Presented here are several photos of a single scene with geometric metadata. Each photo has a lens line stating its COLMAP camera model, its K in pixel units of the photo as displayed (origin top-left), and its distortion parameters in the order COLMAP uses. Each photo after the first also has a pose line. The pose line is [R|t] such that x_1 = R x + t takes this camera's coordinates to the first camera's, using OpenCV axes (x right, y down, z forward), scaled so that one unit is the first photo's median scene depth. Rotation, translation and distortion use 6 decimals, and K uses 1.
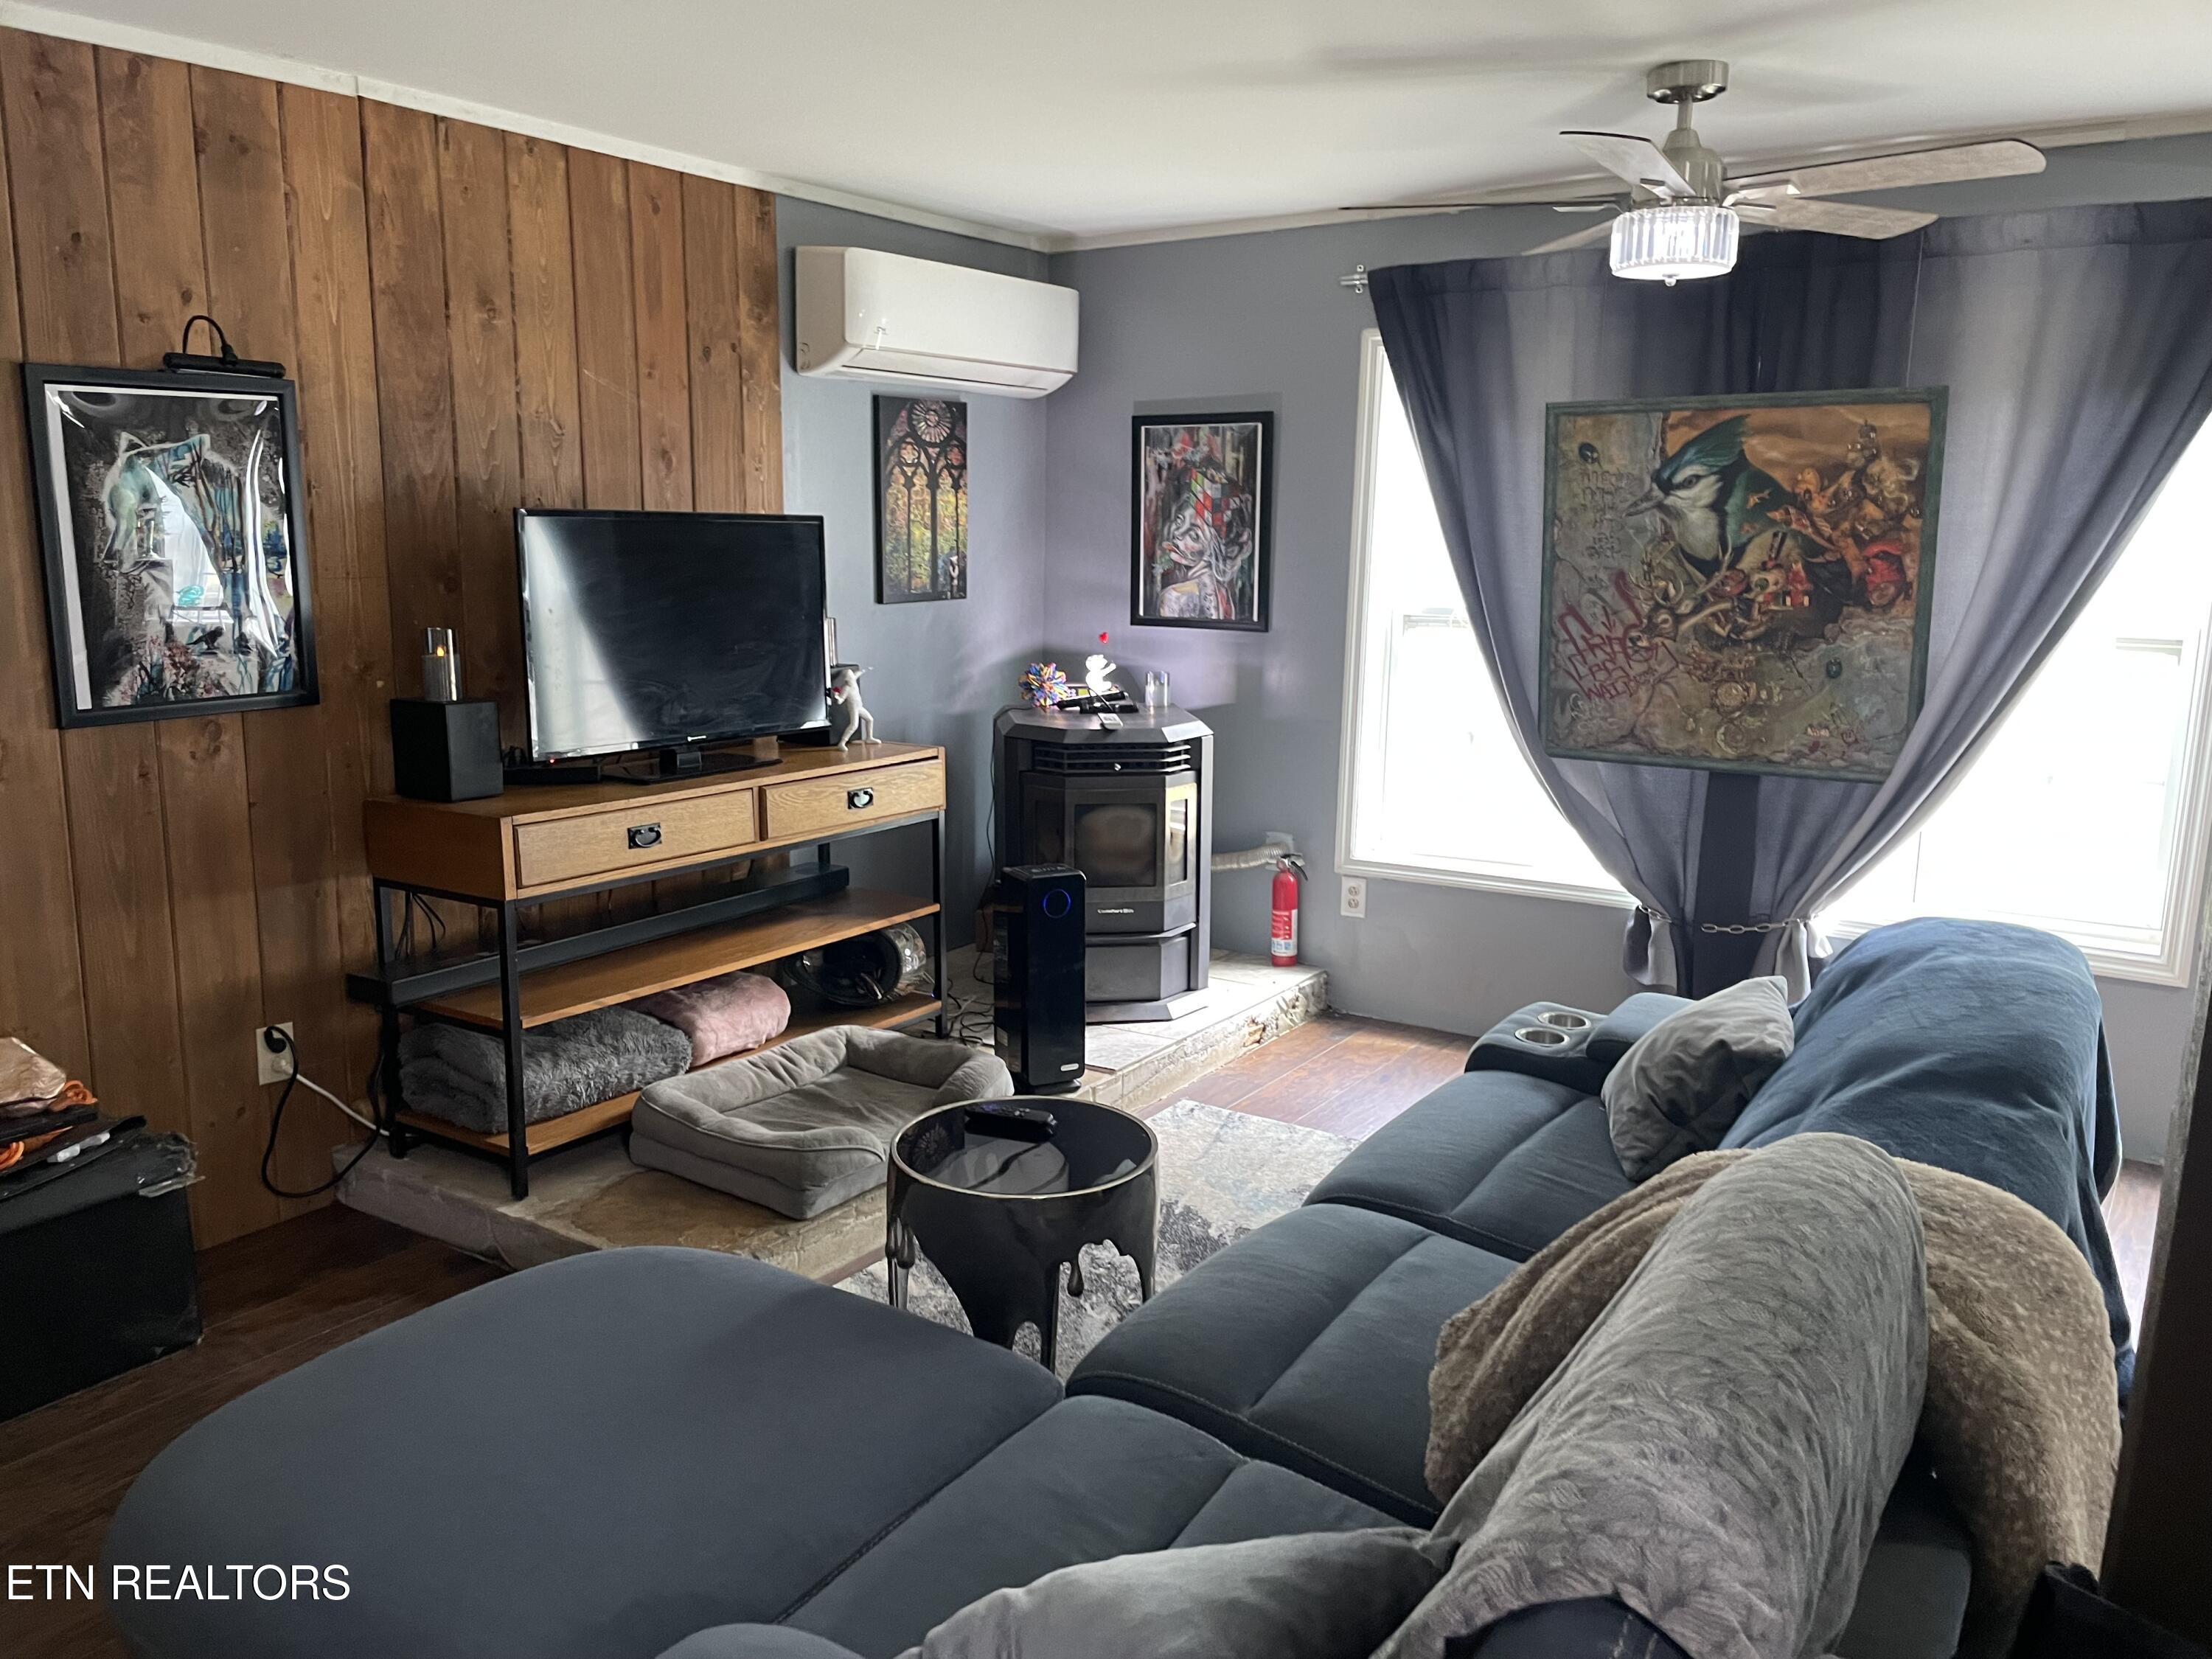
lens RADIAL K [[1697.6, 0, 1106.0], [0, 1697.6, 829.5], [0, 0, 1]] dist [0.092050, -0.128119]
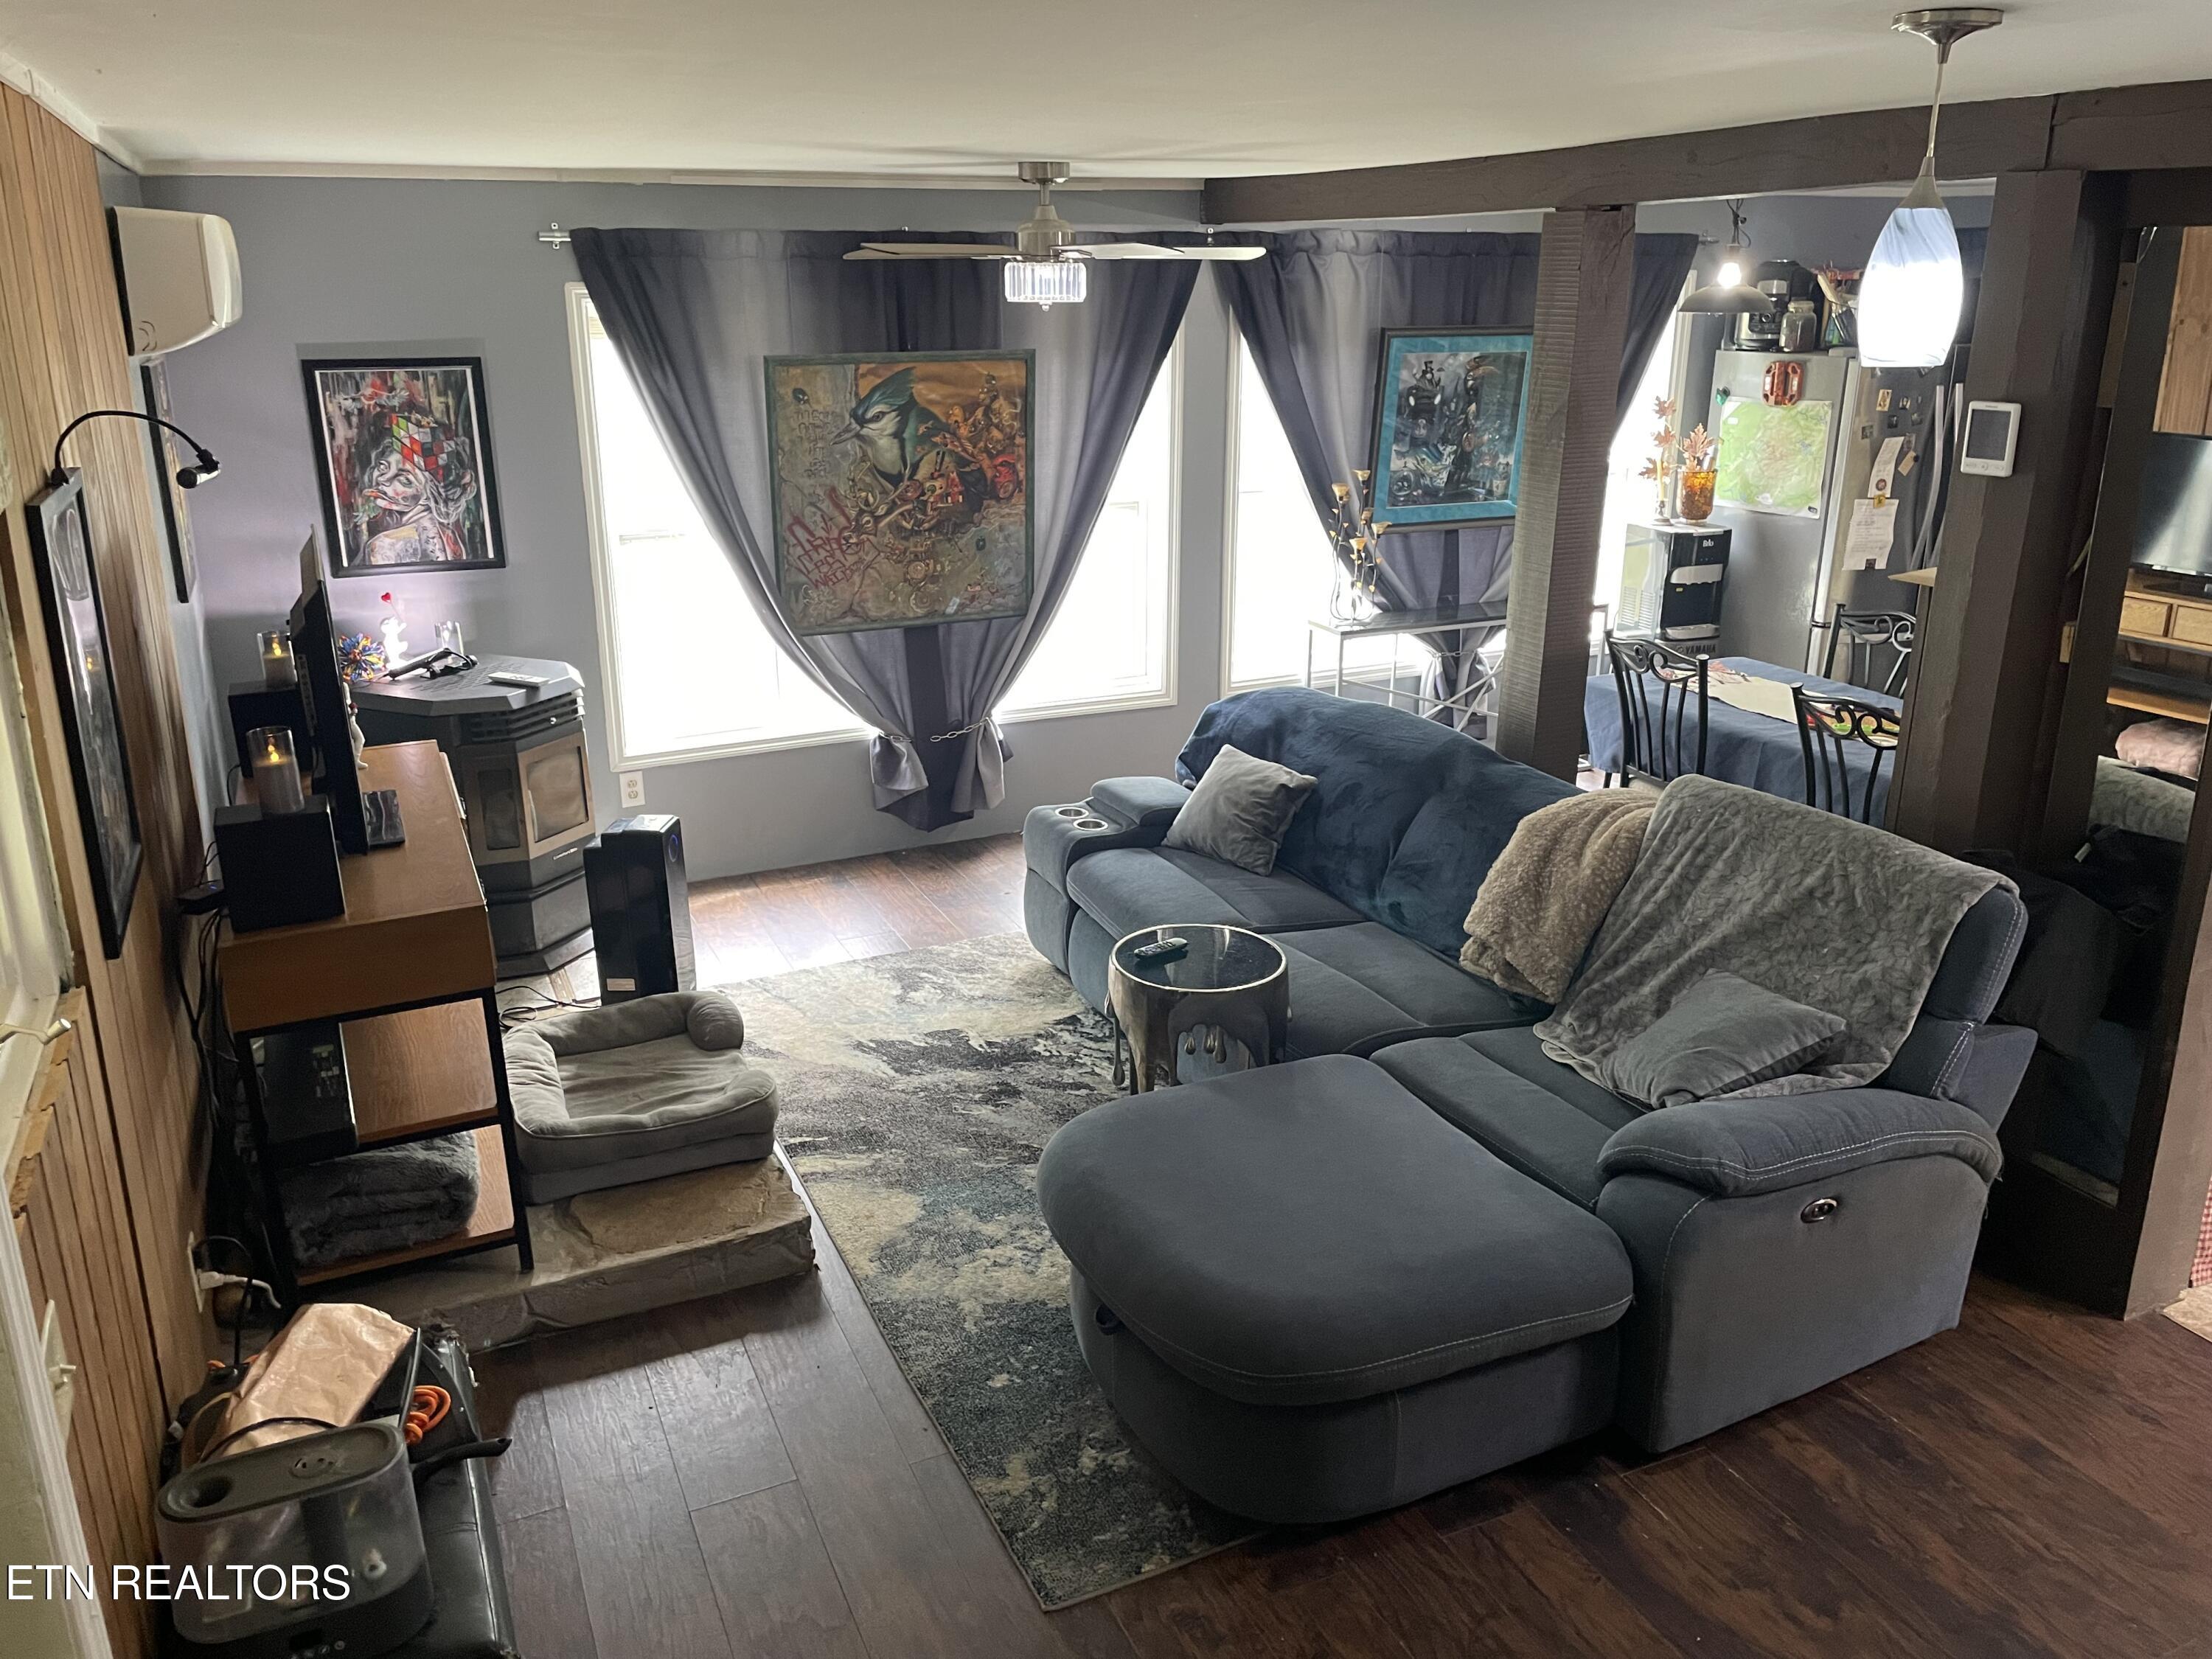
lens RADIAL K [[1697.6, 0, 1106.0], [0, 1697.6, 829.5], [0, 0, 1]] dist [0.092050, -0.128119]
pose [[0.505114, -0.277206, 0.817323, -0.738903], [0.164892, 0.960566, 0.223884, -0.160089], [-0.847154, 0.021683, 0.530904, 0.145721]]
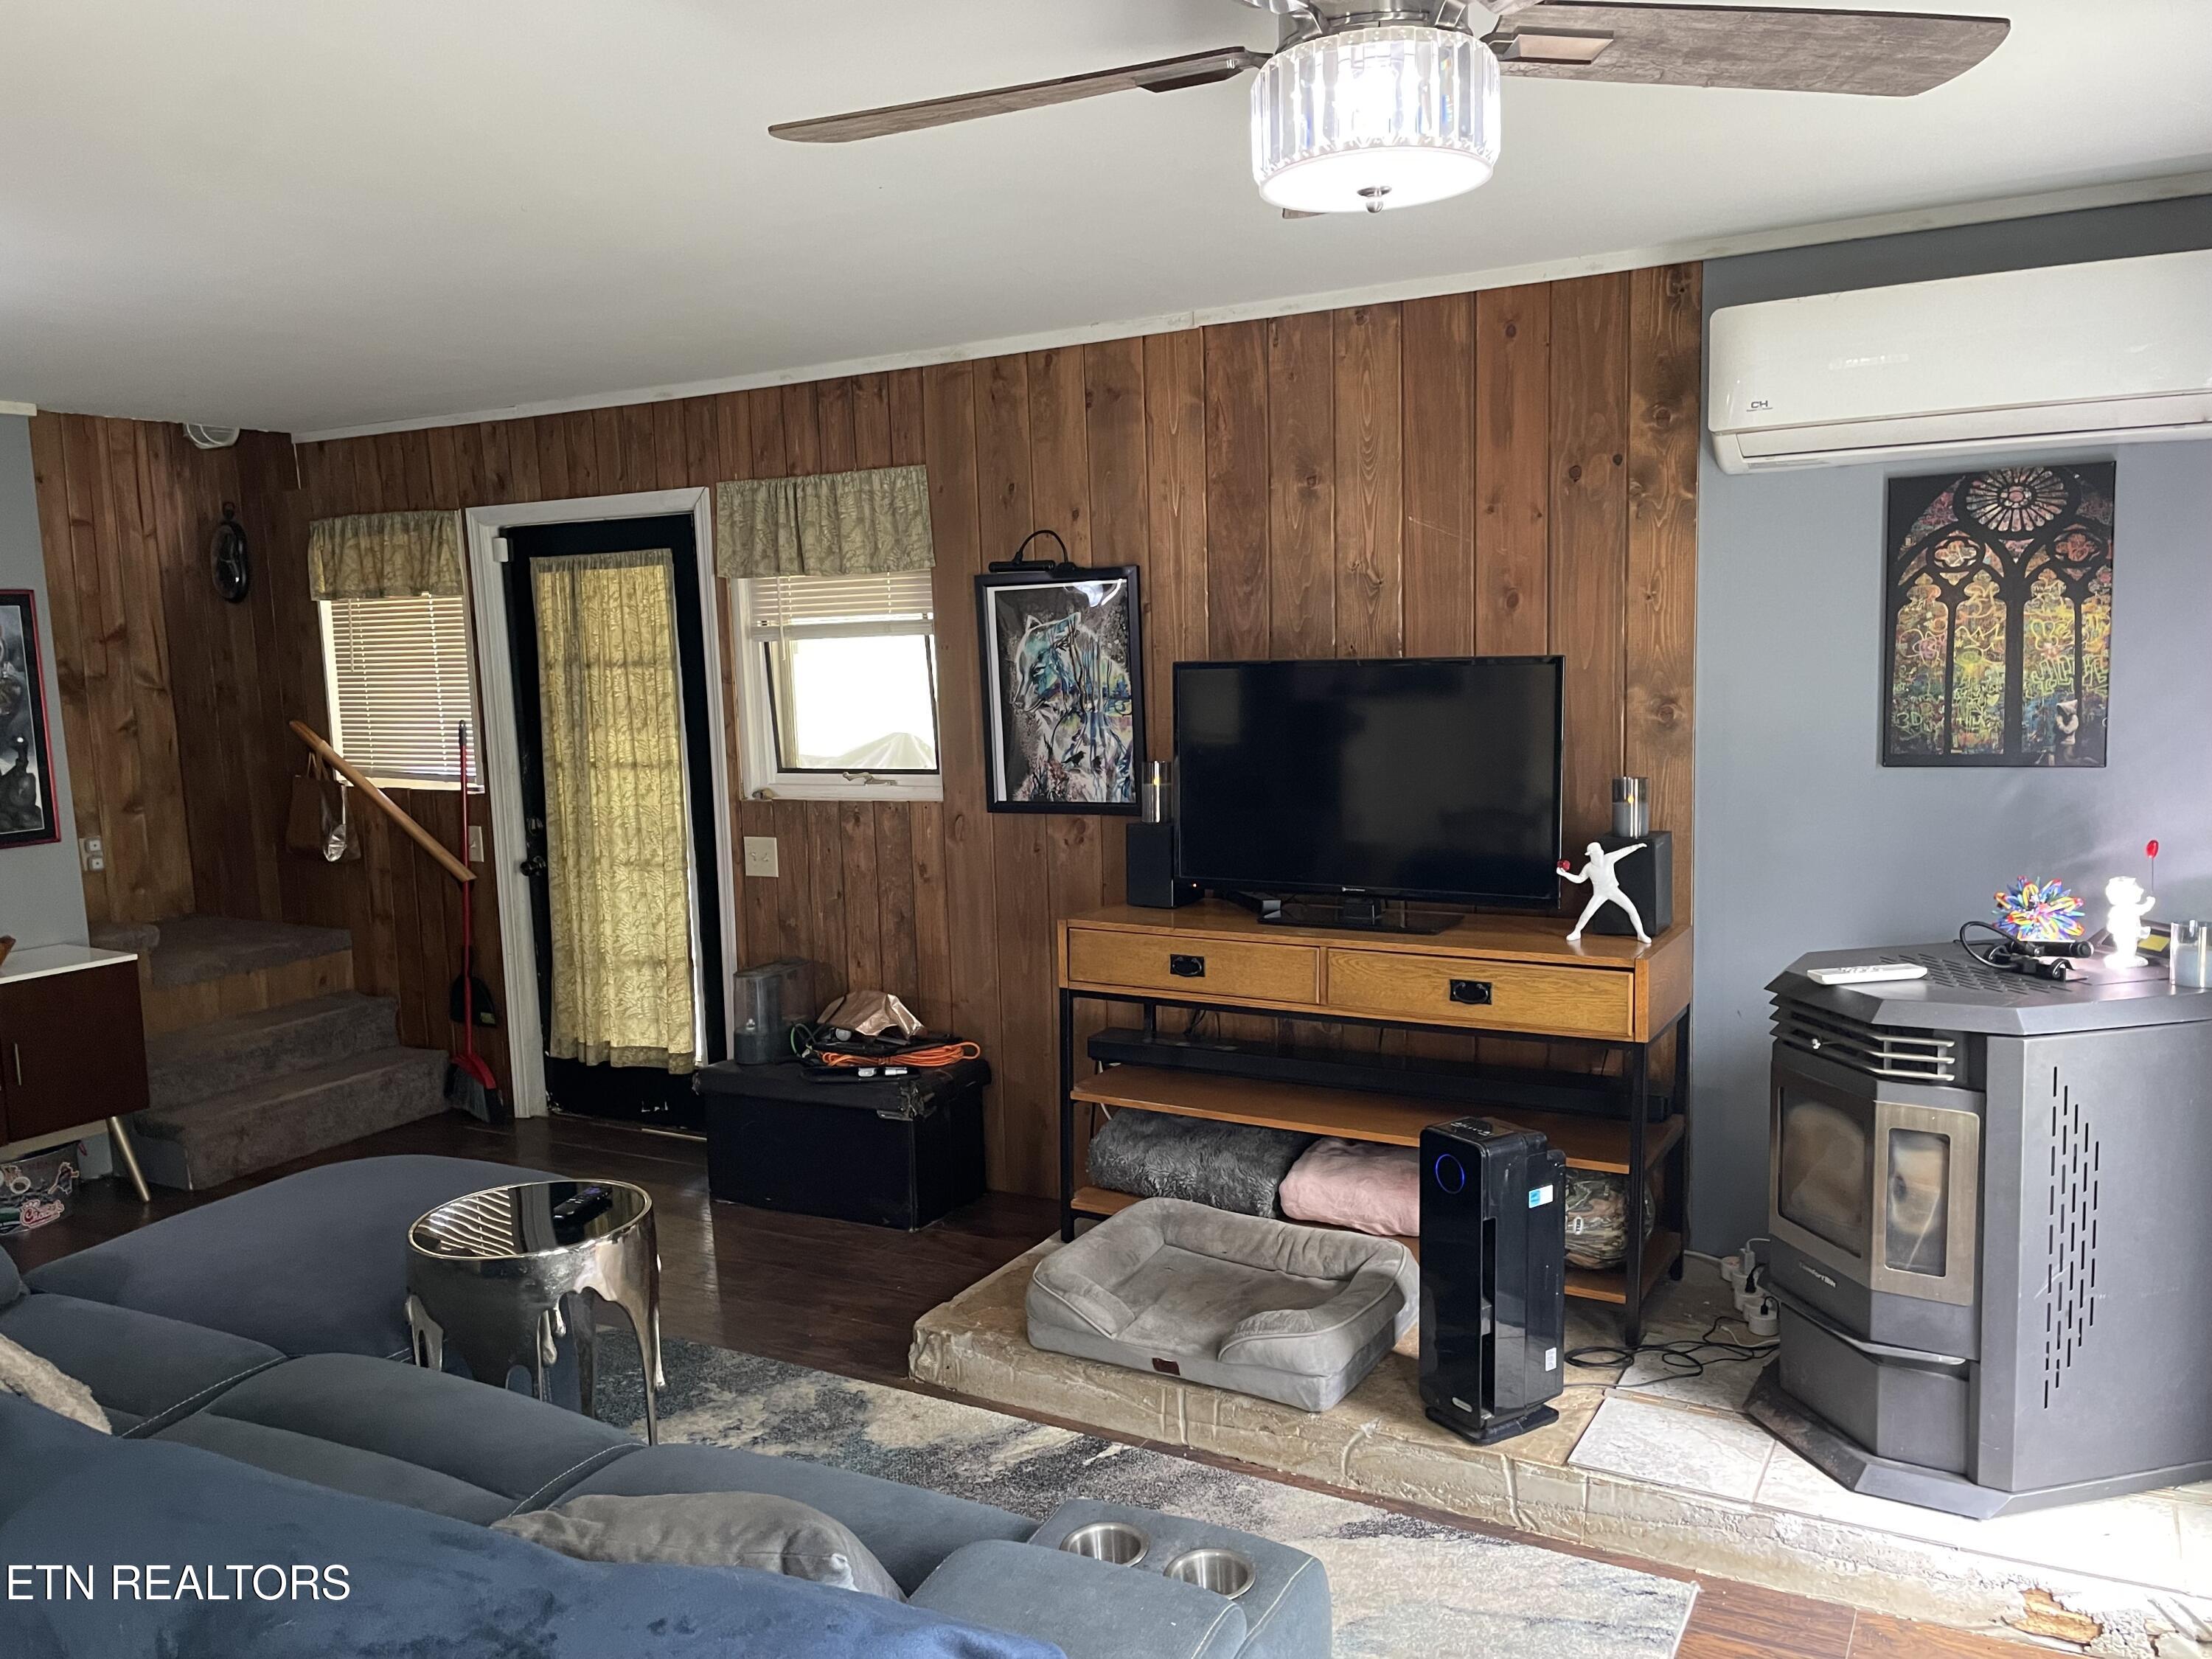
lens RADIAL K [[1697.6, 0, 1106.0], [0, 1697.6, 829.5], [0, 0, 1]] dist [0.092050, -0.128119]
pose [[0.073284, 0.104436, -0.991828, 0.630431], [-0.147202, 0.984742, 0.092814, -0.140856], [0.986388, 0.139197, 0.087539, 0.696712]]
